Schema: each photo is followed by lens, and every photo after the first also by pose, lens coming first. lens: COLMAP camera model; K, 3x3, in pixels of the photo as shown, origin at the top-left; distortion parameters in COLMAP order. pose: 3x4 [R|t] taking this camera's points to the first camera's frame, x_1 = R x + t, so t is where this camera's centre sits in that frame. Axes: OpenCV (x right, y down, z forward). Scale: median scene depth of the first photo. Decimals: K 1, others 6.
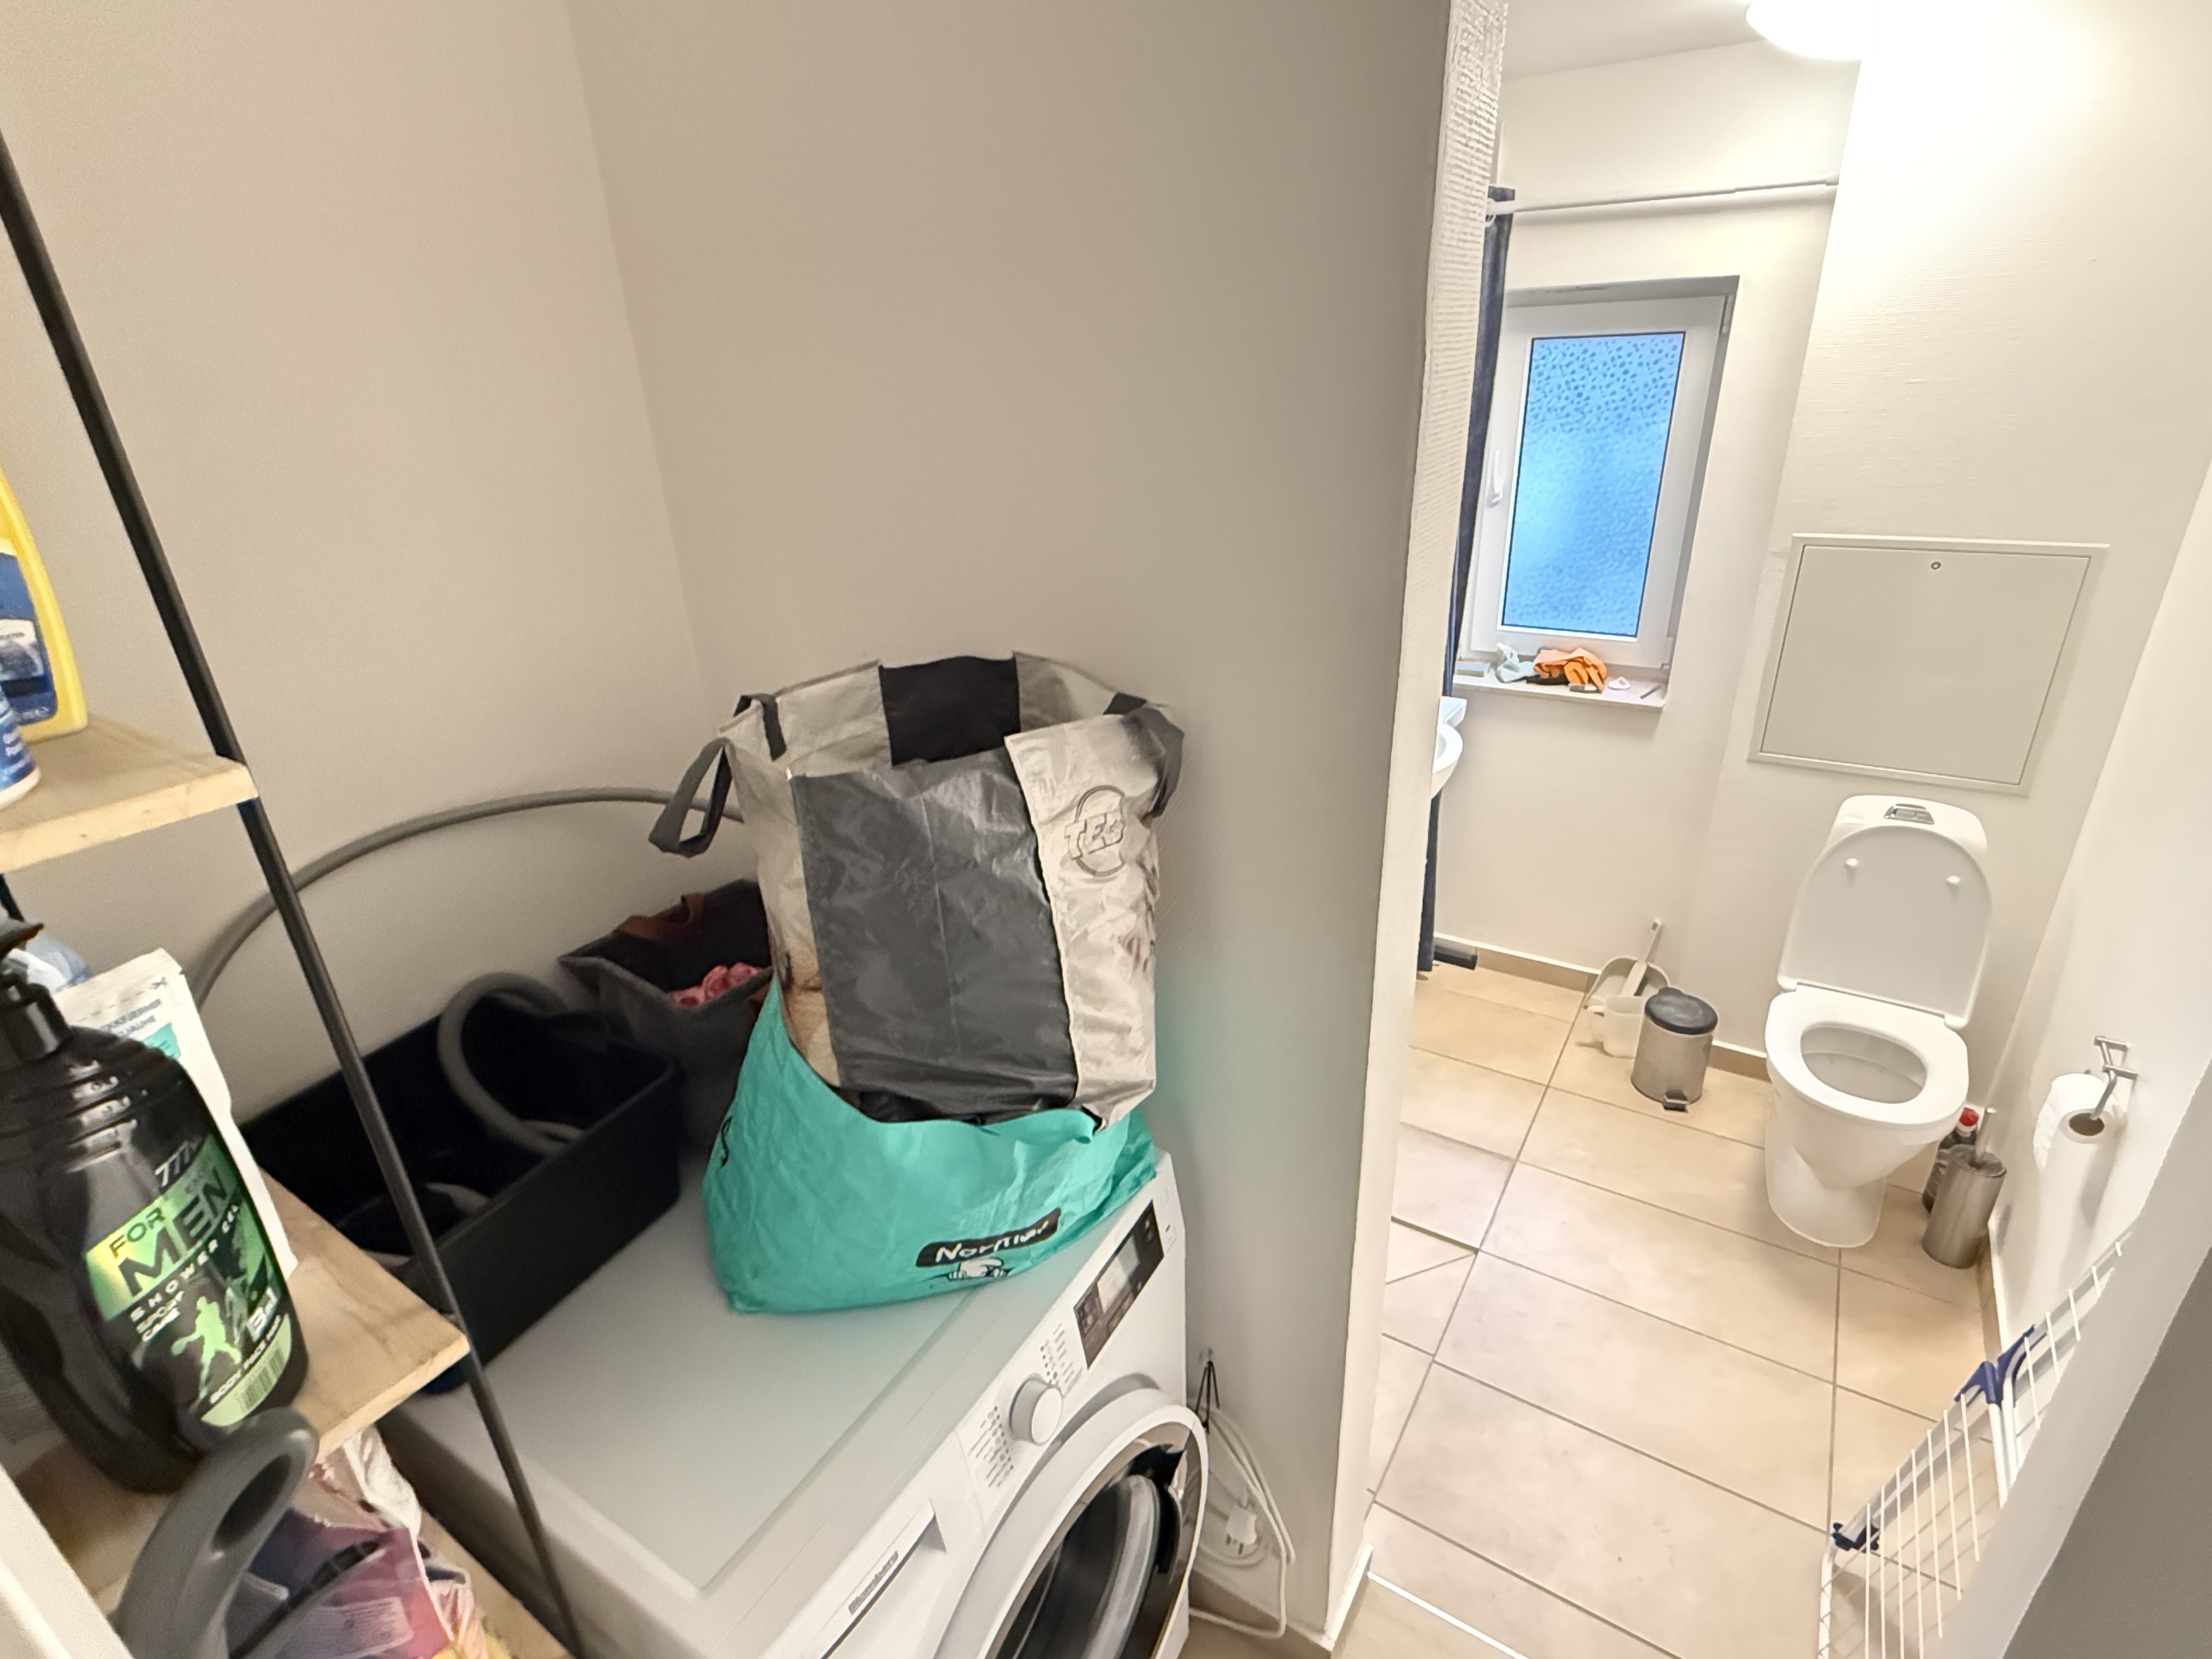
lens RADIAL K [[1094.0, 0, 1106.0], [0, 1094.0, 829.5], [0, 0, 1]] dist [0.000398, 0.000074]
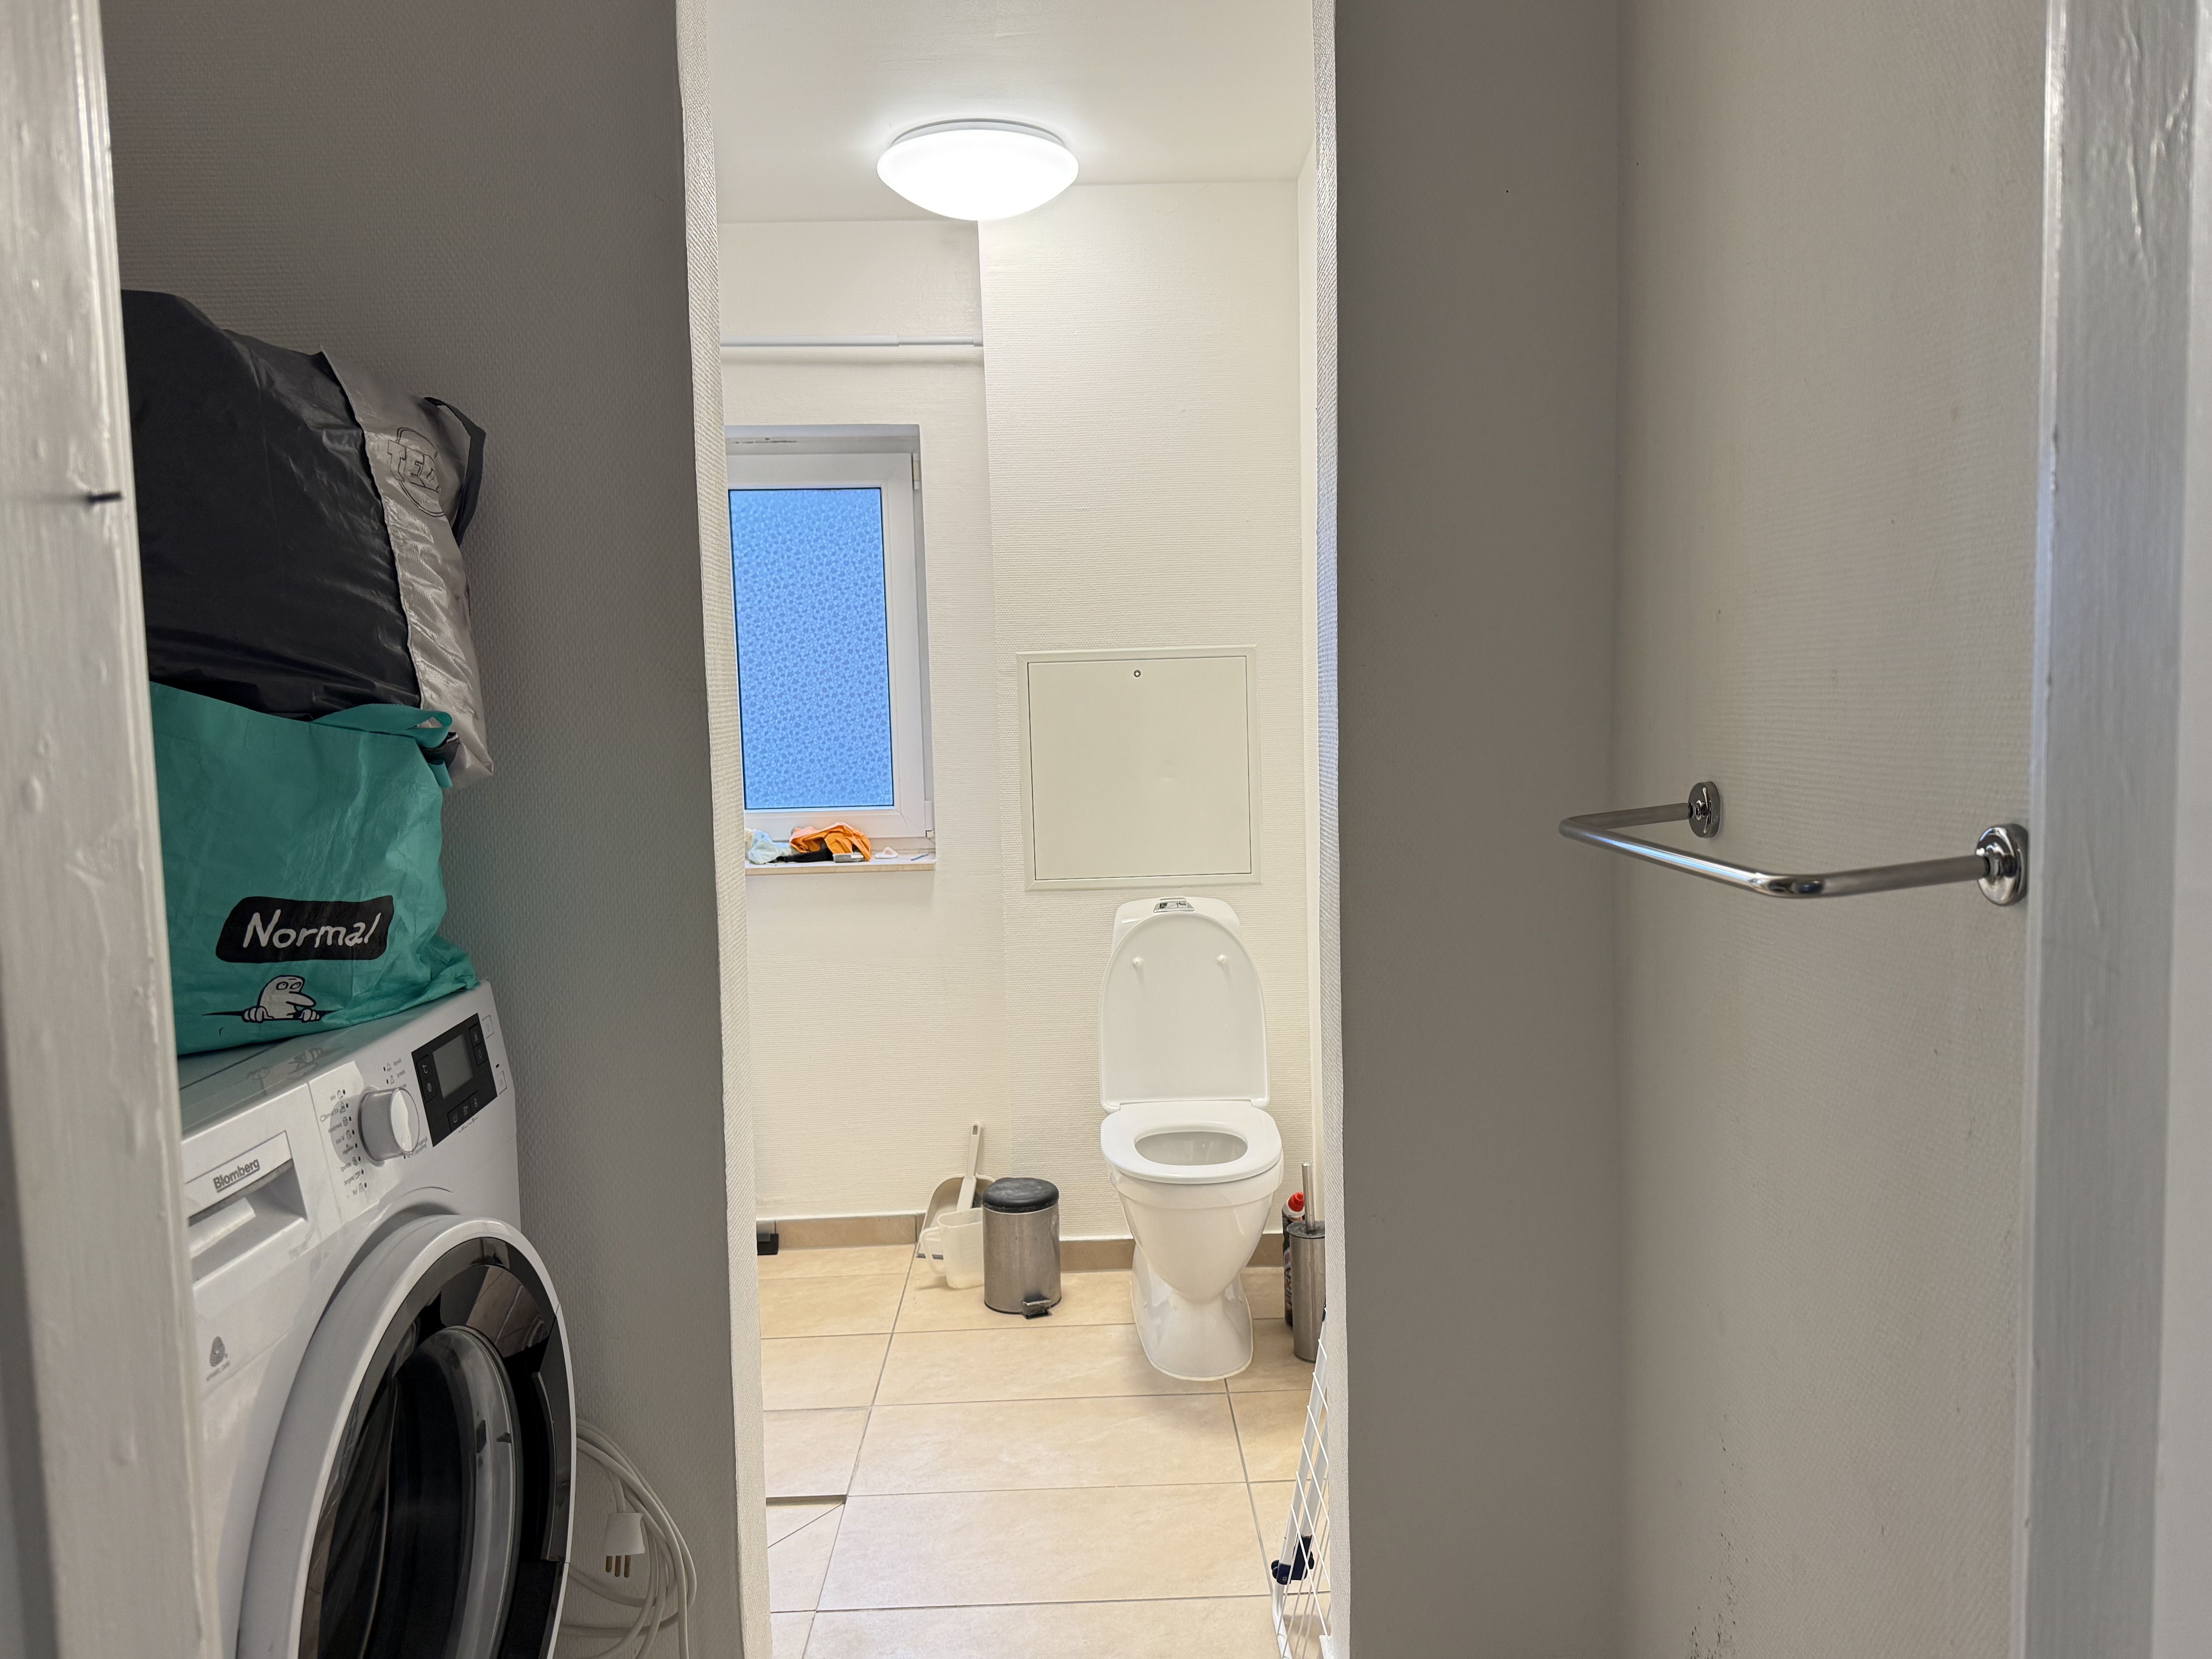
lens RADIAL K [[1572.3, 0, 1106.0], [0, 1572.3, 829.5], [0, 0, 1]] dist [0.146481, -0.291414]
pose [[0.831769, -0.026626, 0.554484, -0.108535], [0.219534, 0.933199, -0.284506, 0.308485], [-0.509869, 0.358371, 0.782051, -0.114474]]
